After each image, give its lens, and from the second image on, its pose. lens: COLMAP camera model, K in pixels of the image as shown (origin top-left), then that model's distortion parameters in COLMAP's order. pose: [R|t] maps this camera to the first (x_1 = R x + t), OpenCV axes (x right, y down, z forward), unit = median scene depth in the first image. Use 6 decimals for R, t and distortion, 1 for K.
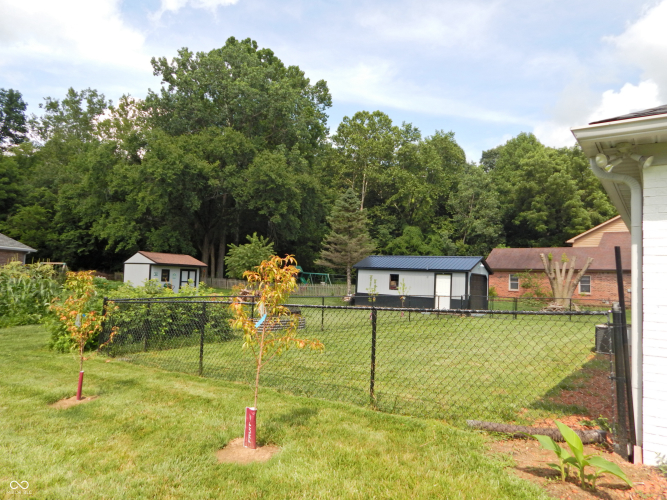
lens RADIAL K [[456.0, 0, 333.5], [0, 456.0, 250.0], [0, 0, 1]] dist [-0.005159, -0.003285]
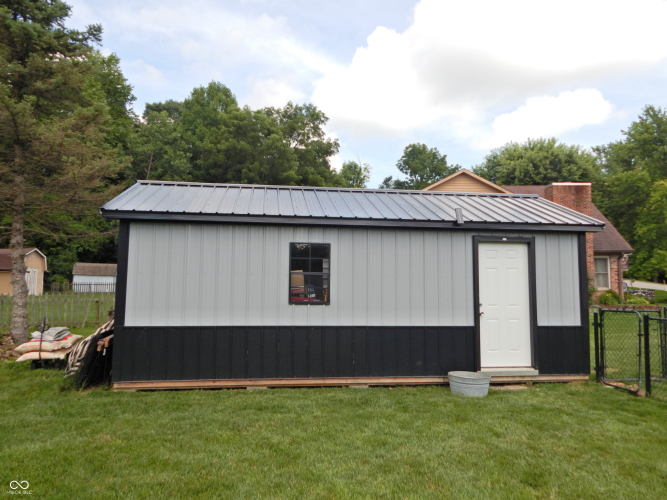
lens RADIAL K [[496.0, 0, 333.5], [0, 496.0, 250.0], [0, 0, 1]] dist [0.005803, 0.002501]
pose [[0.719519, 0.010652, 0.694391, -0.020573], [-0.017690, 0.999839, 0.002992, 0.024025], [-0.694248, -0.014437, 0.719591, 0.341796]]
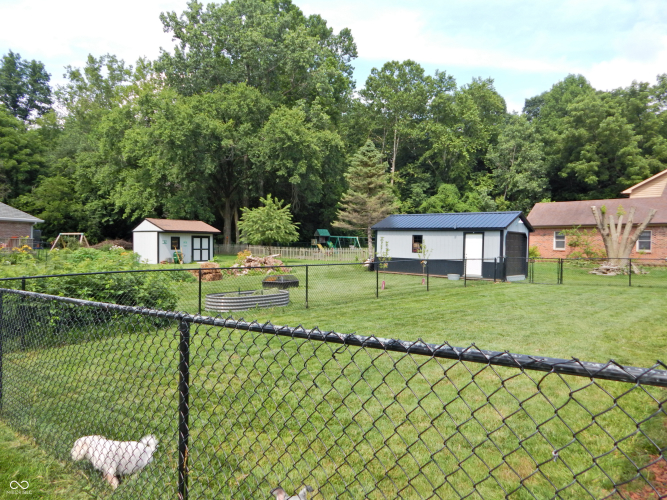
lens RADIAL K [[456.0, 0, 333.5], [0, 456.0, 250.0], [0, 0, 1]] dist [-0.005159, -0.003285]
pose [[0.995932, -0.026038, -0.086267, 0.020632], [0.032800, 0.996421, 0.077911, 0.003669], [0.083930, -0.080424, 0.993221, 0.049446]]
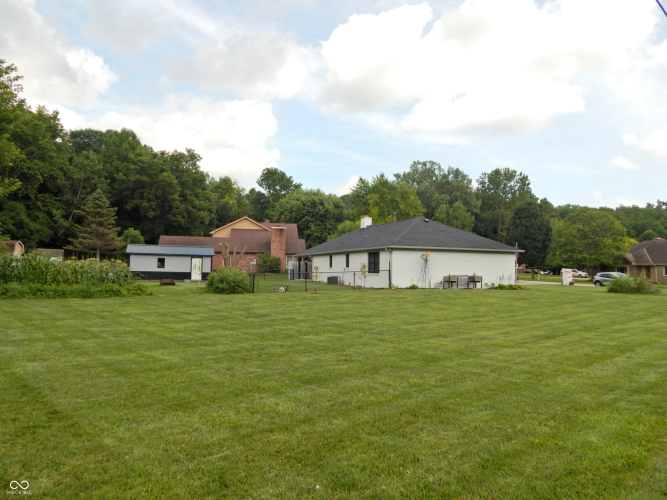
lens RADIAL K [[472.1, 0, 333.5], [0, 472.1, 250.0], [0, 0, 1]] dist [-0.010084, 0.000236]
pose [[0.557758, -0.003376, 0.829997, -0.362834], [-0.047289, 0.998238, 0.035839, -0.023947], [-0.828655, -0.059239, 0.556616, -0.145531]]
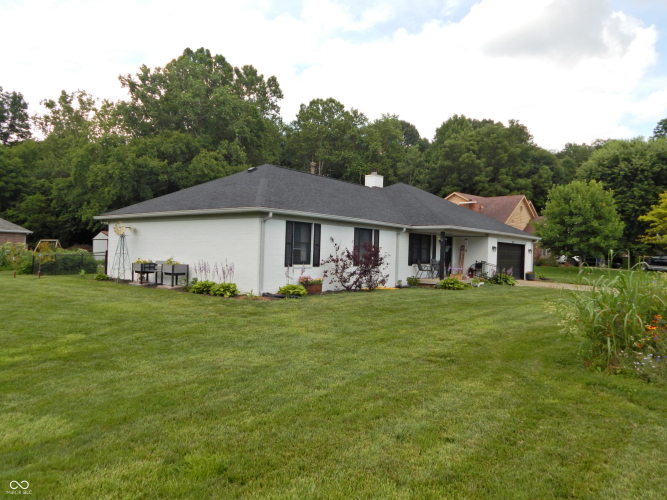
lens RADIAL K [[472.1, 0, 333.5], [0, 472.1, 250.0], [0, 0, 1]] dist [-0.010084, 0.000236]
pose [[0.998677, -0.020786, -0.047043, 0.205467], [0.023880, 0.997521, 0.066190, -0.010195], [0.045551, -0.067226, 0.996697, -0.251234]]
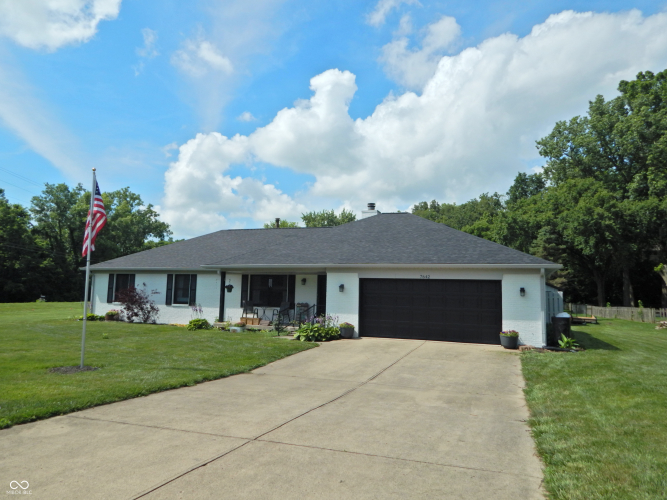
lens RADIAL K [[456.0, 0, 333.5], [0, 456.0, 250.0], [0, 0, 1]] dist [-0.005159, -0.003285]
pose [[0.266589, -0.137956, -0.953886, 0.567164], [0.056199, 0.990244, -0.127508, 0.027749], [0.962171, -0.019615, 0.271741, 0.055711]]
